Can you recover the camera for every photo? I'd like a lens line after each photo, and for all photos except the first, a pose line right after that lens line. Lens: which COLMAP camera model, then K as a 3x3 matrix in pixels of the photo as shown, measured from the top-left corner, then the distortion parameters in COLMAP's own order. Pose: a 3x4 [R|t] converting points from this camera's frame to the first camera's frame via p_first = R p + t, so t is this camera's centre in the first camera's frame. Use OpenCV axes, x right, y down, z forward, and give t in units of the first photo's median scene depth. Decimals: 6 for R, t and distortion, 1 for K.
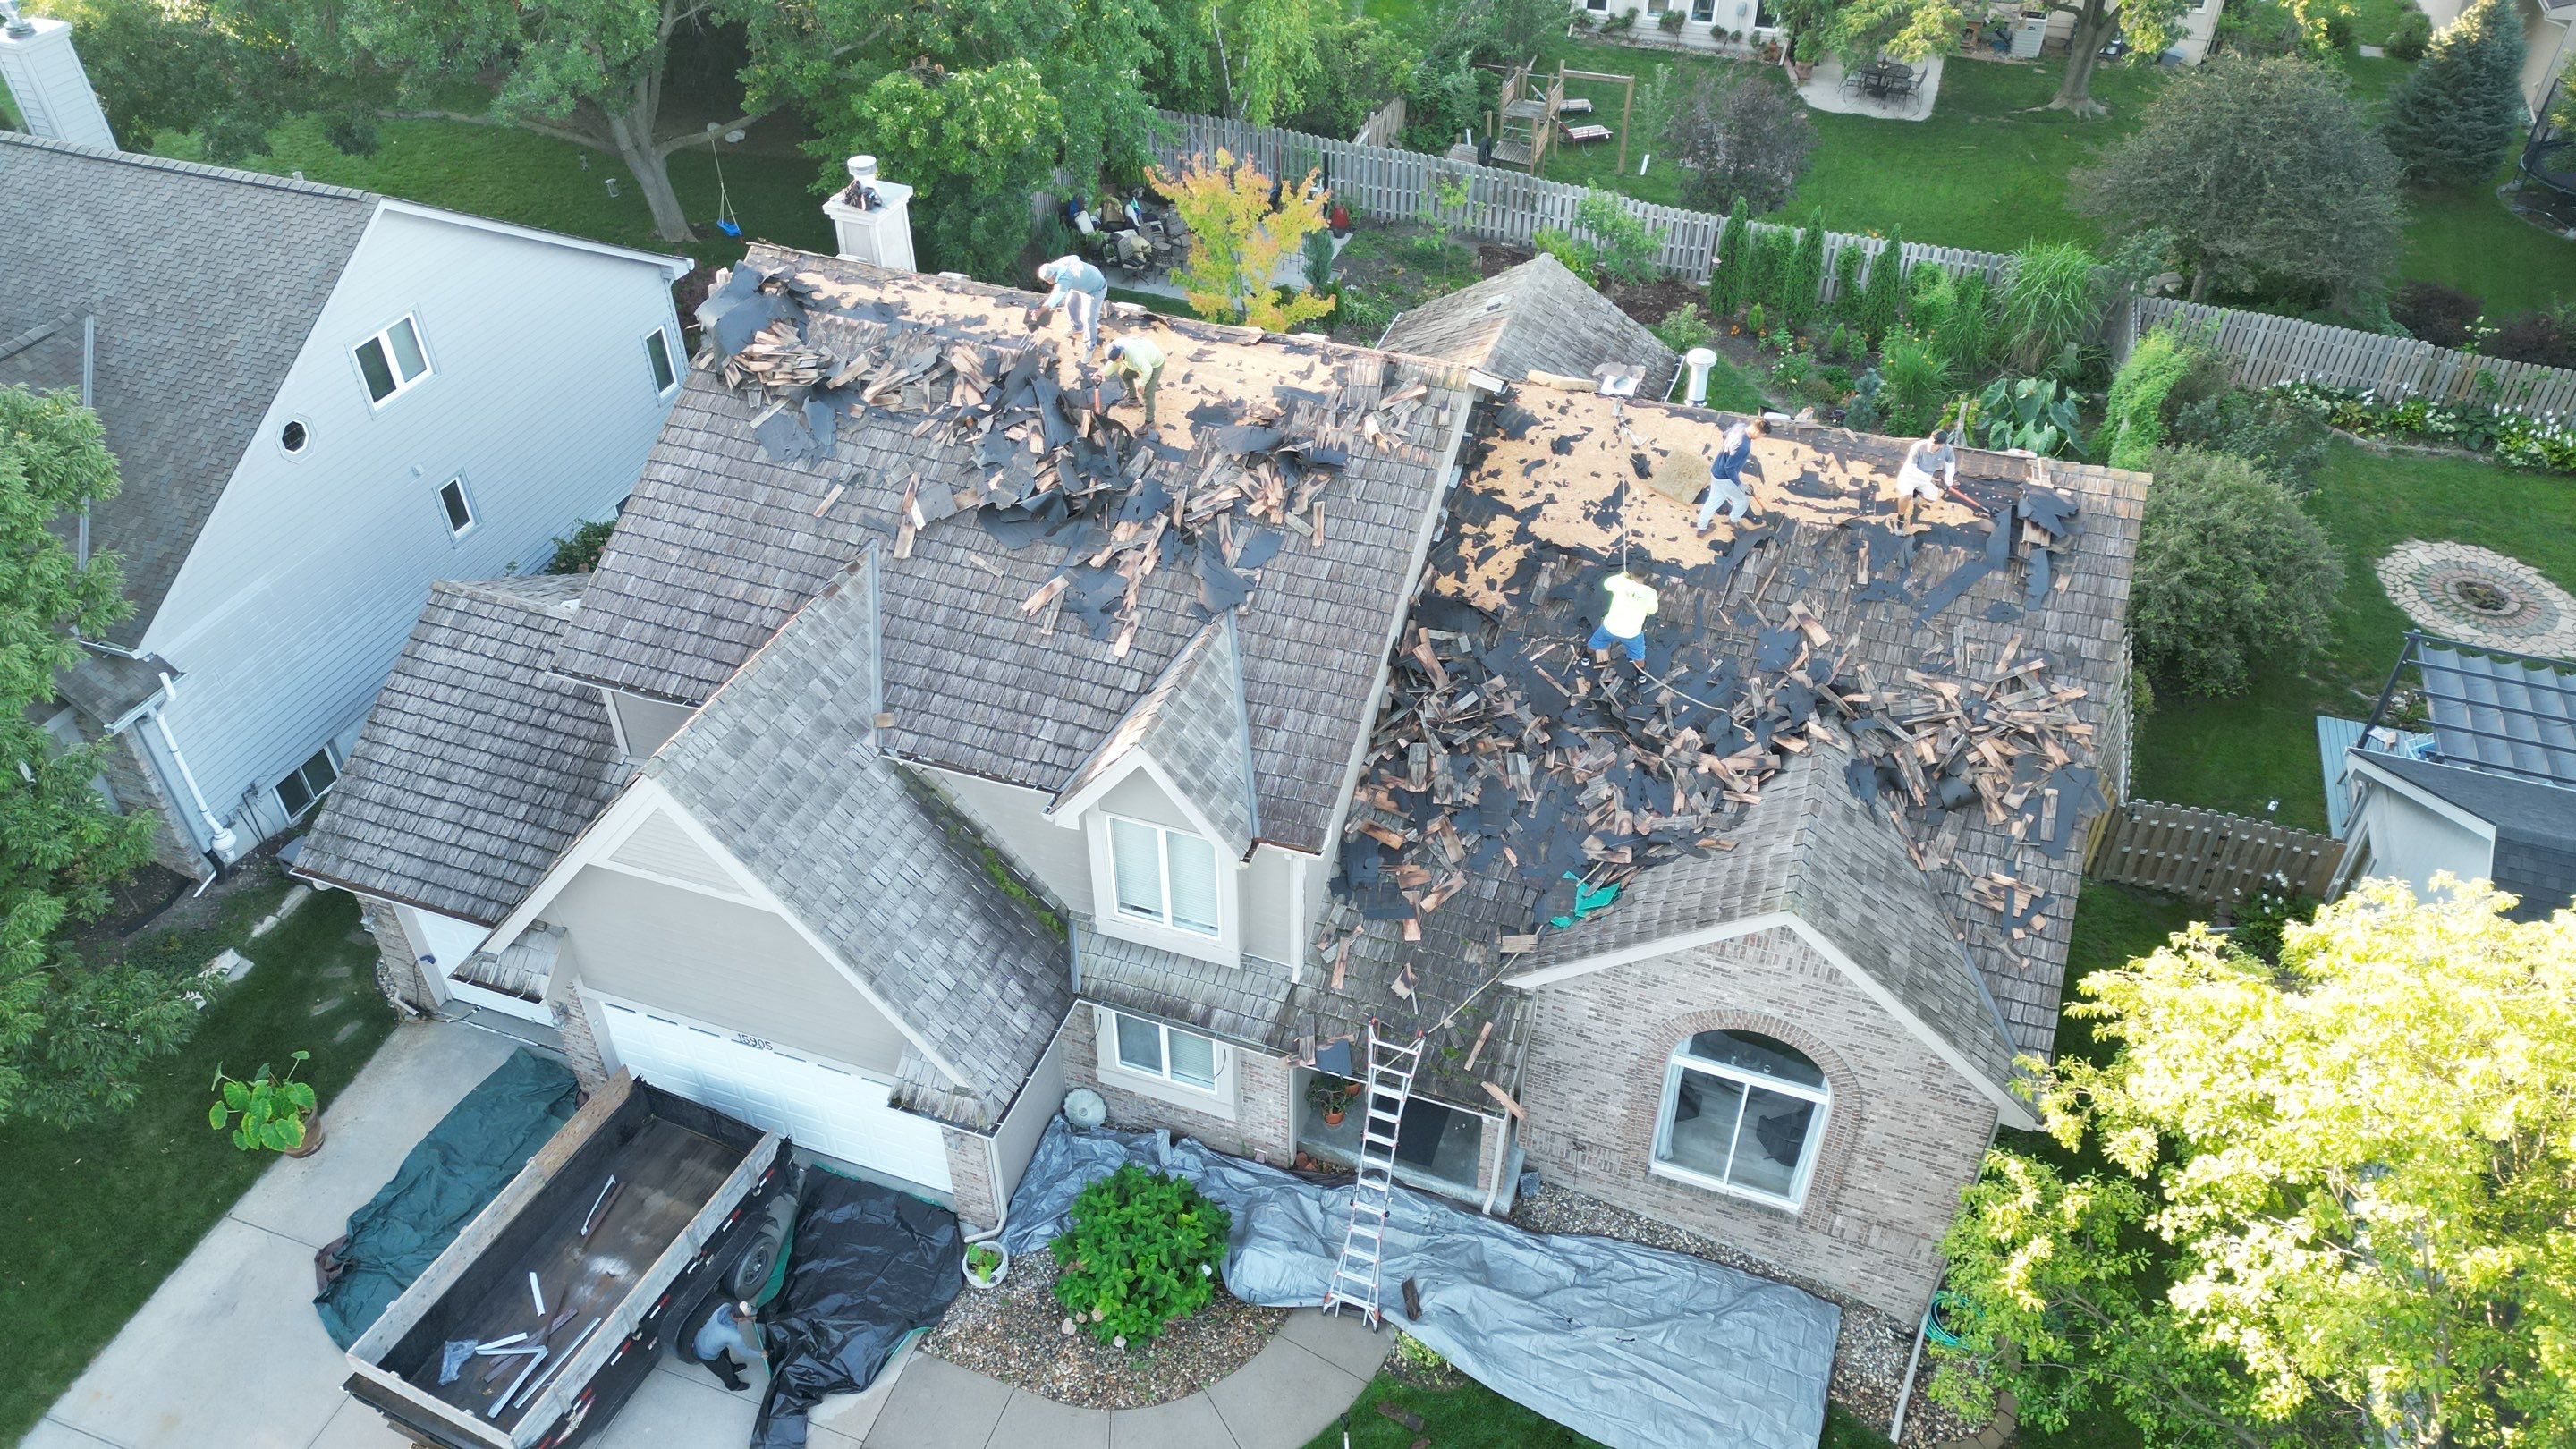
lens RADIAL K [[1793.1, 0, 1285.4], [0, 1793.1, 725.0], [0, 0, 1]] dist [0.071448, -0.071914]
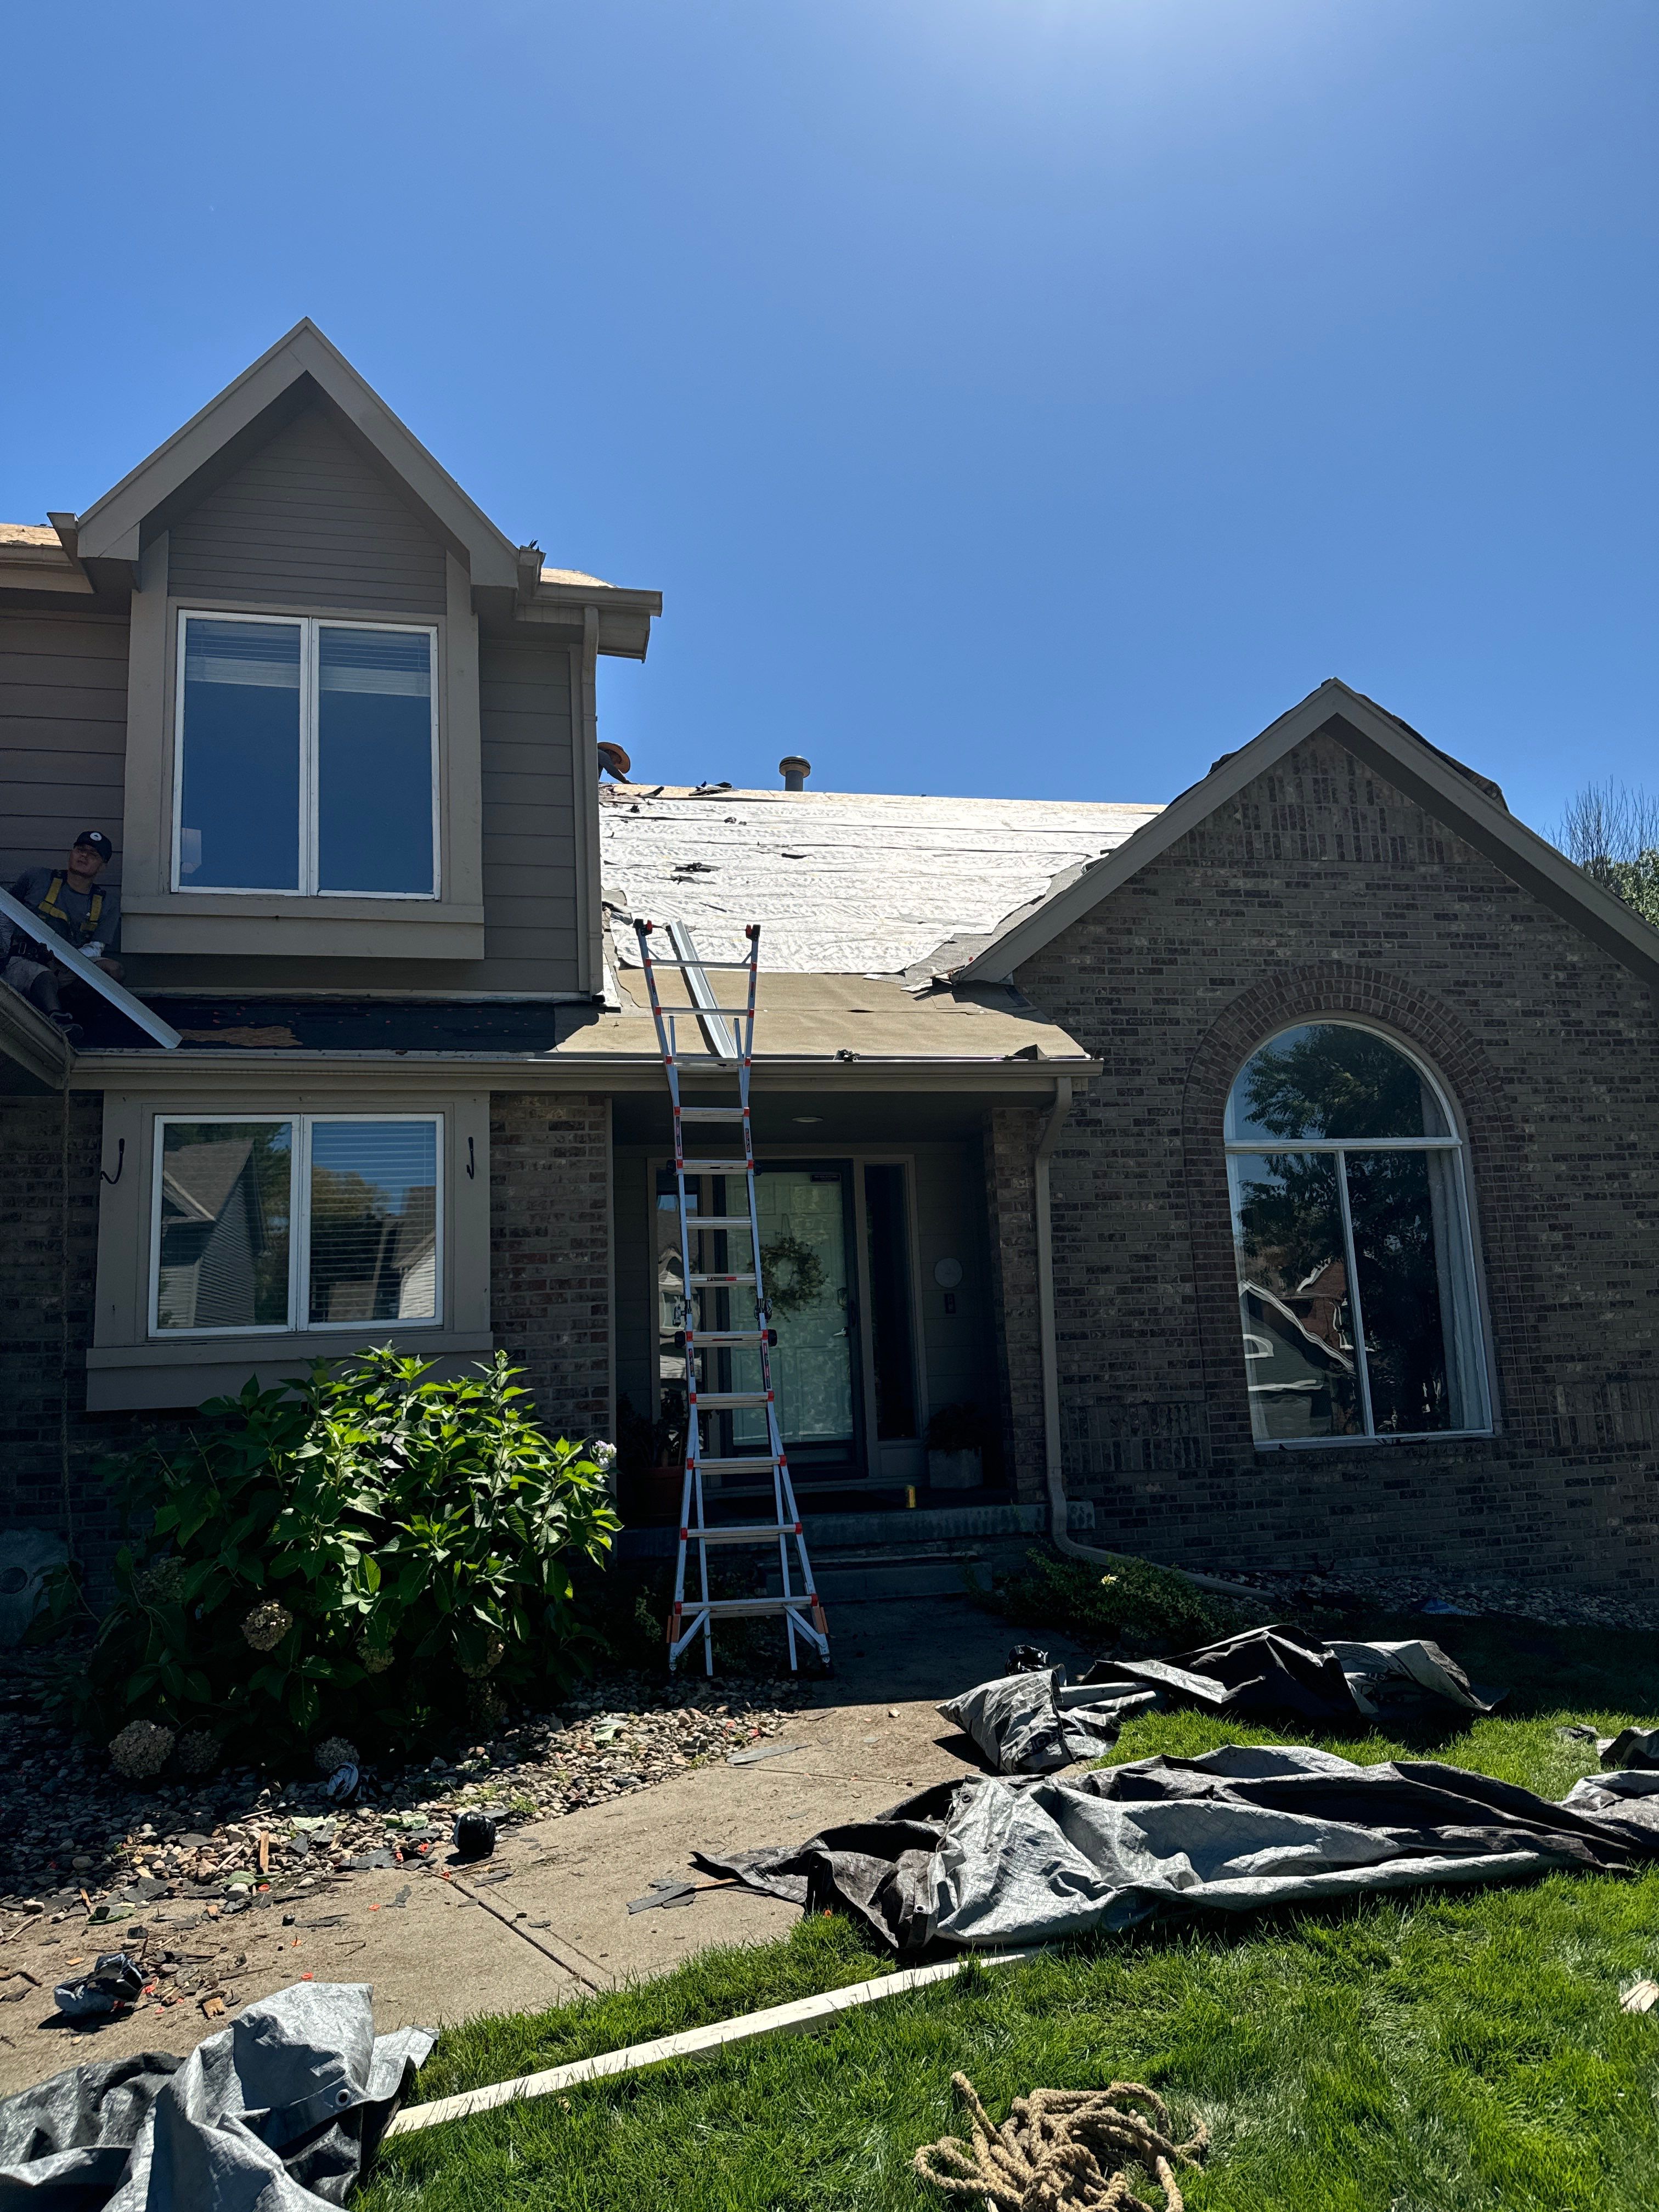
lens RADIAL K [[1548.0, 0, 851.2], [0, 1548.0, 1111.0], [0, 0, 1]] dist [0.147210, -0.251102]
pose [[0.833751, 0.060176, 0.548851, -0.154217], [0.377929, 0.662492, -0.646741, 0.426613], [-0.402528, 0.746648, 0.529612, 0.713432]]
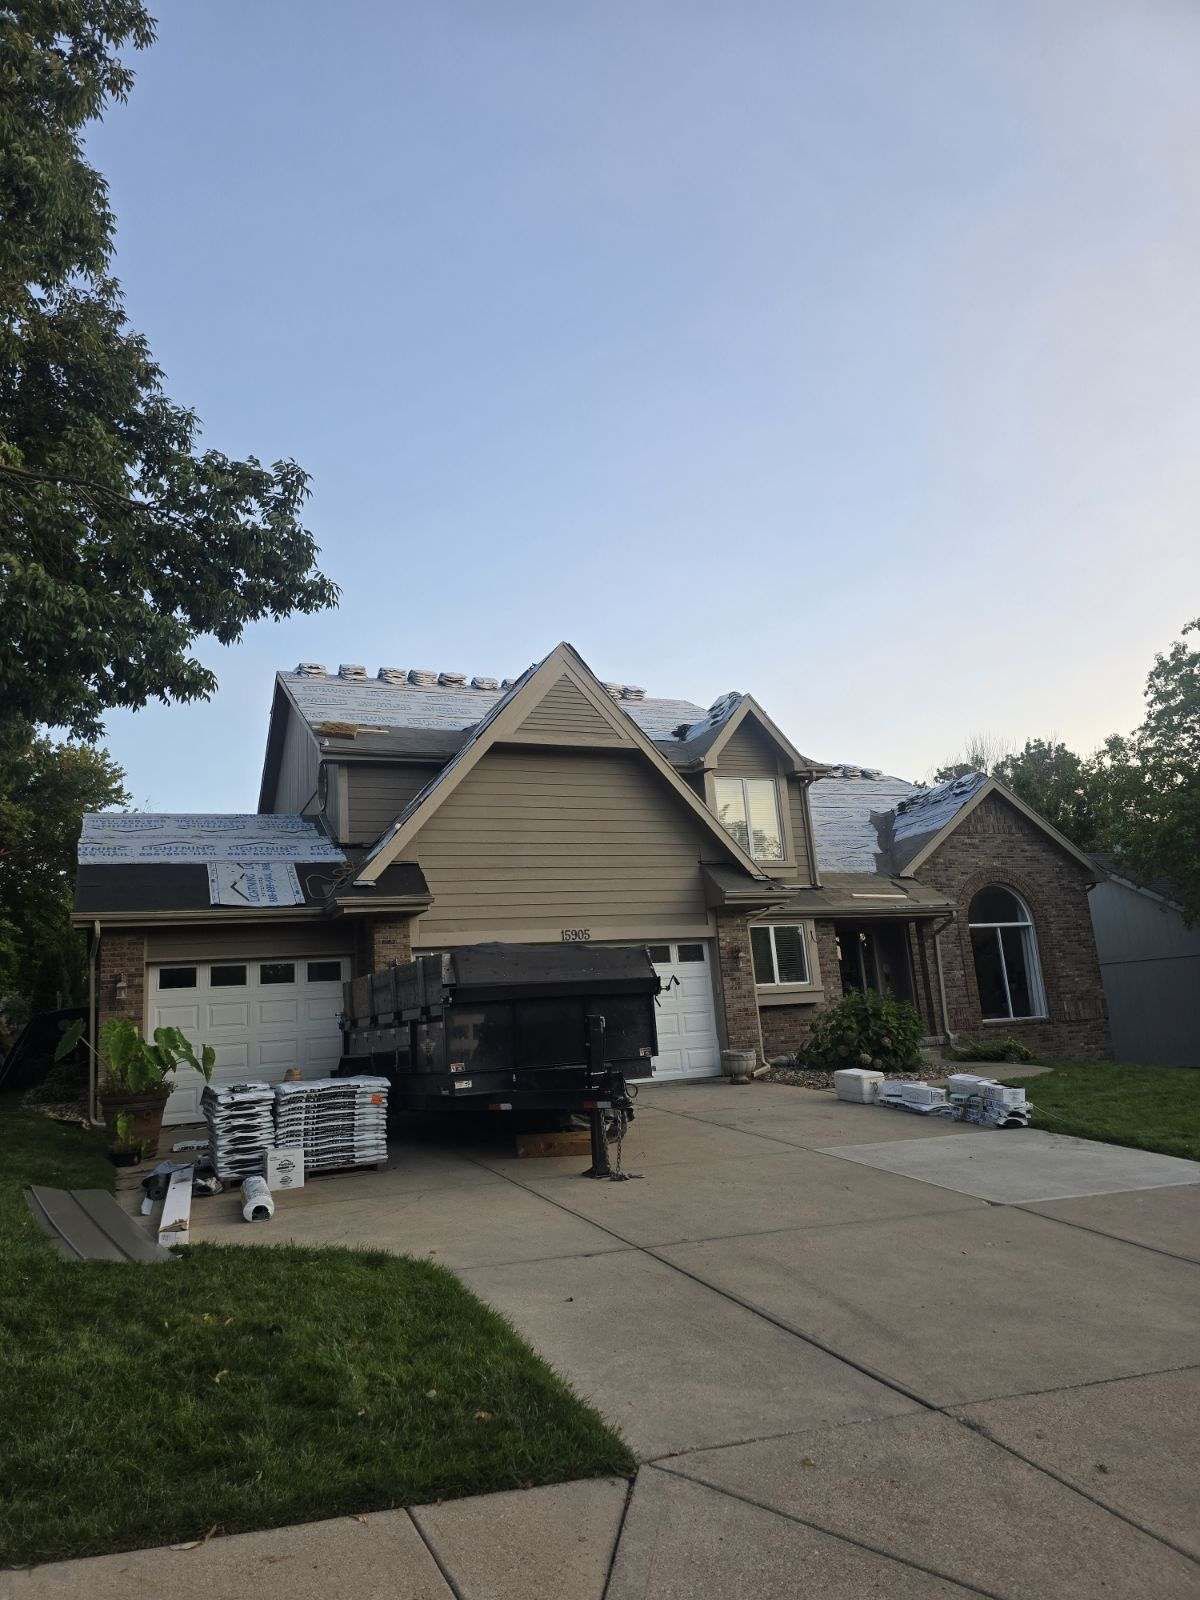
lens RADIAL K [[1074.6, 0, 588.7], [0, 1074.6, 799.3], [0, 0, 1]] dist [0.048712, -0.002633]
pose [[0.728741, 0.099987, 0.677451, -0.764725], [0.478898, 0.632720, -0.608541, 0.546044], [-0.489483, 0.767898, 0.413206, 0.586352]]
